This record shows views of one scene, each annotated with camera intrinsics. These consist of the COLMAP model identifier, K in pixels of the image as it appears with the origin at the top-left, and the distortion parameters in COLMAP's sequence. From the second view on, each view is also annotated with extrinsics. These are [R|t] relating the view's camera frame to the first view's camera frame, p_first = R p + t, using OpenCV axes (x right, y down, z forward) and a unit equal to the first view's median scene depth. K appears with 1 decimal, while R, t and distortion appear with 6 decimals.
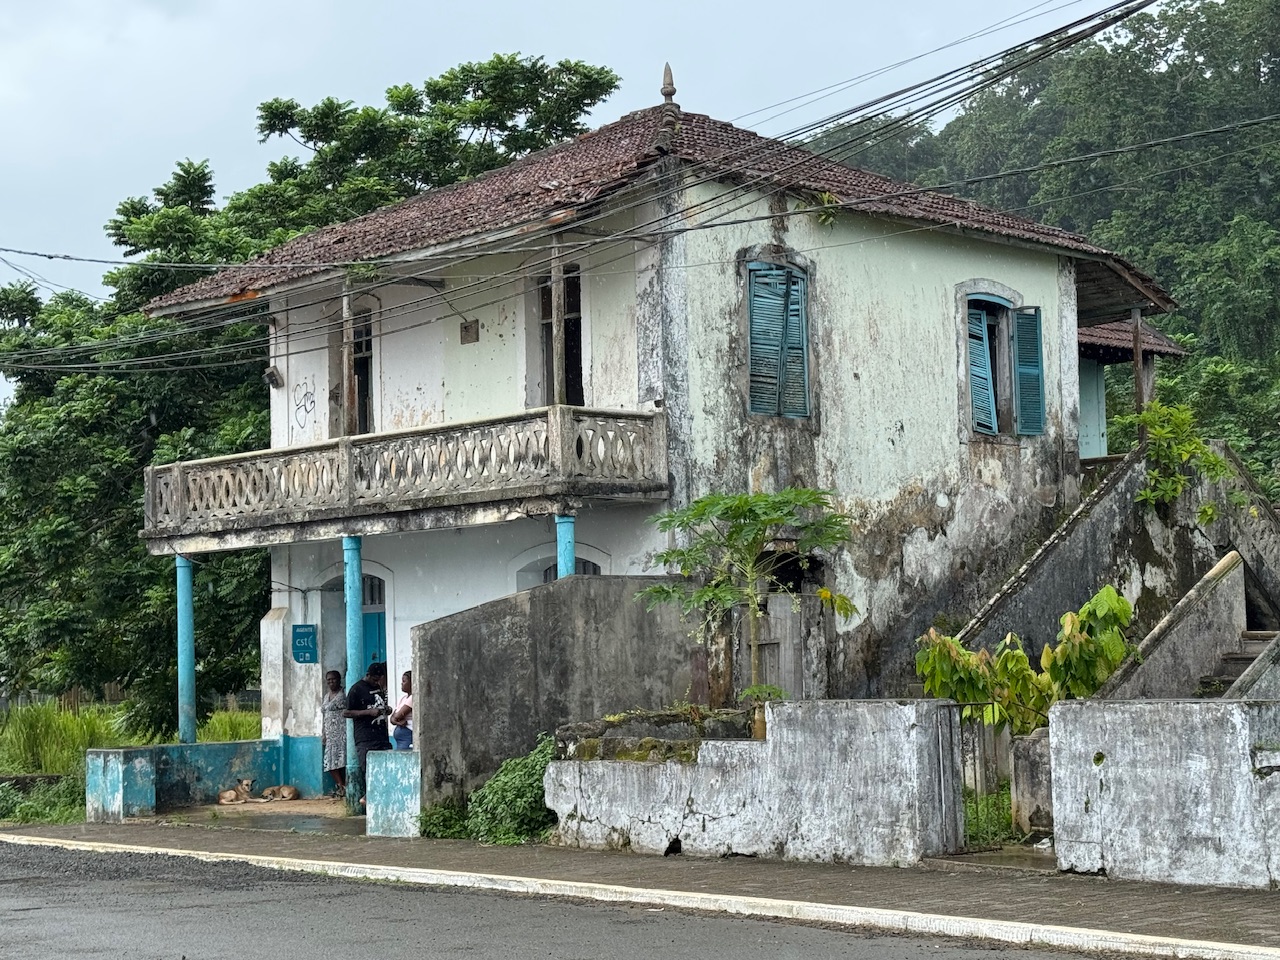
lens RADIAL K [[2222.7, 0, 639.1], [0, 2222.7, 481.6], [0, 0, 1]] dist [0.130141, 0.000000]
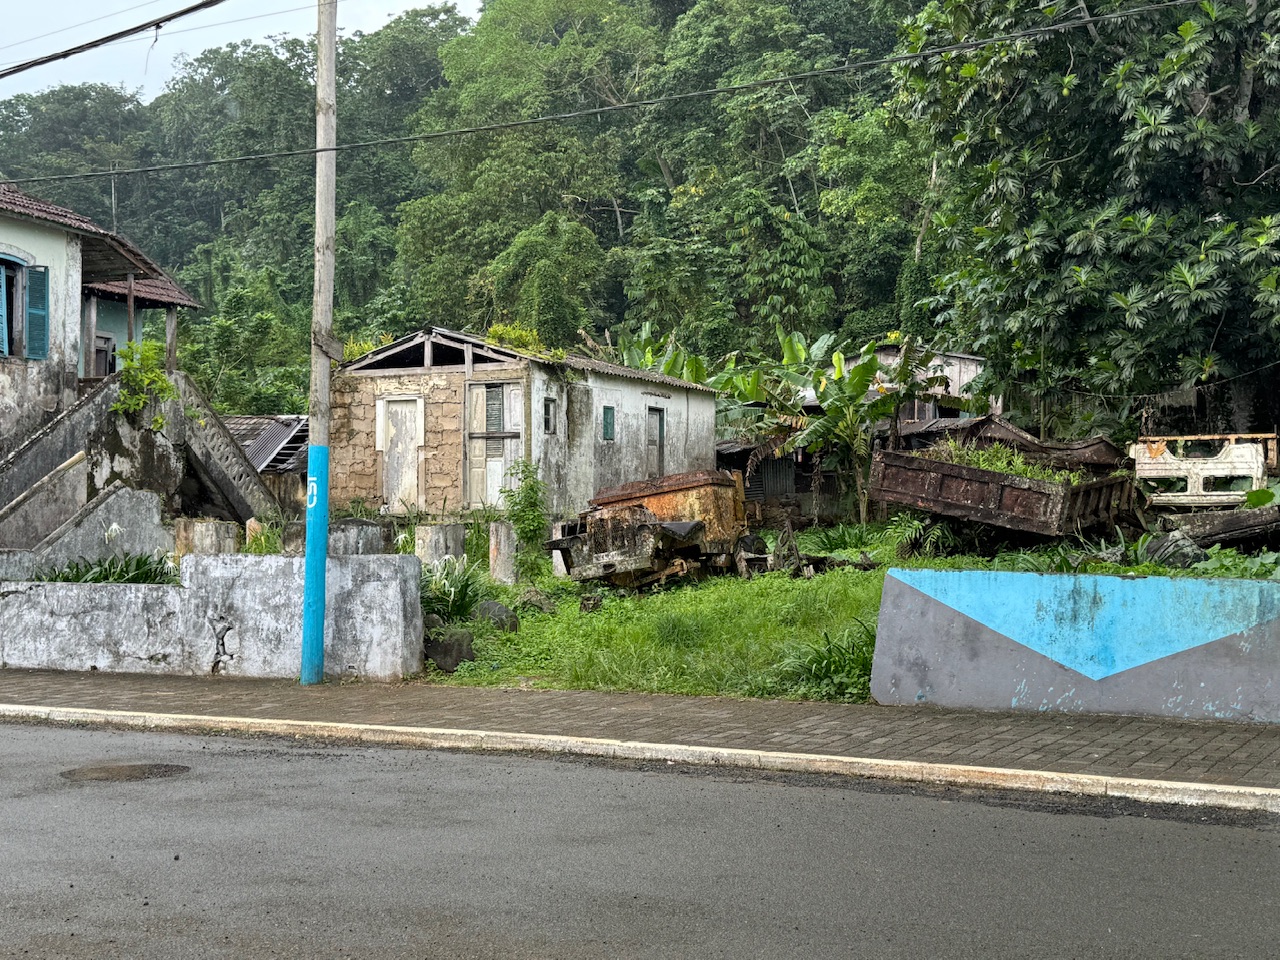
lens RADIAL K [[1663.1, 0, 641.4], [0, 1663.1, 477.6], [0, 0, 1]] dist [0.089089, 0.000000]
pose [[0.908845, 0.039181, 0.415291, 0.085233], [-0.061409, 0.997299, 0.040301, -0.012351], [-0.412590, -0.062130, 0.908796, -0.112557]]
